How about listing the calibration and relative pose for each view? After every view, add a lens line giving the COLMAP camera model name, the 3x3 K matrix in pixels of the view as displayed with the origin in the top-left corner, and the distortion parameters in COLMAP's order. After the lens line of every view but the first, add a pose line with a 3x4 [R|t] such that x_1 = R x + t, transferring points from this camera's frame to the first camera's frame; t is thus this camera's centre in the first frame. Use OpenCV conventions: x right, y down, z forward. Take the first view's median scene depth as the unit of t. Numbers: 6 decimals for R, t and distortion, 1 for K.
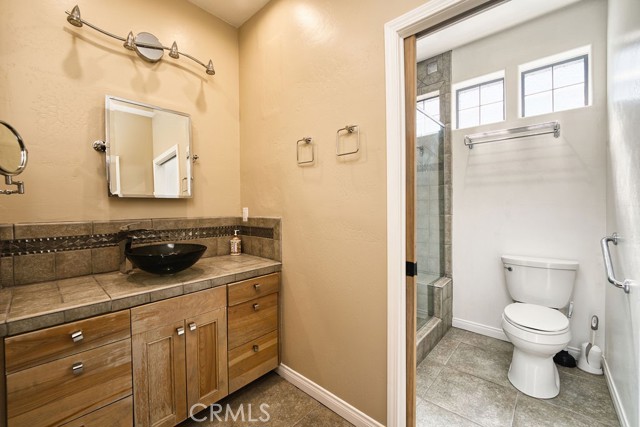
lens RADIAL K [[261.3, 0, 324.3], [0, 261.3, 216.0], [0, 0, 1]] dist [-0.009958, -0.000500]
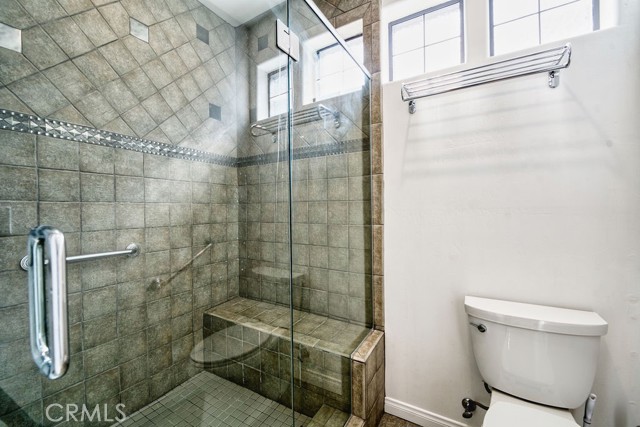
lens RADIAL K [[261.3, 0, 334.0], [0, 261.3, 215.0], [0, 0, 1]] dist [-0.009958, -0.000500]
pose [[0.971590, 0.002728, 0.236655, 0.239120], [0.002724, 0.999738, -0.022711, -0.013933], [-0.236655, 0.022710, 0.971328, 0.445631]]
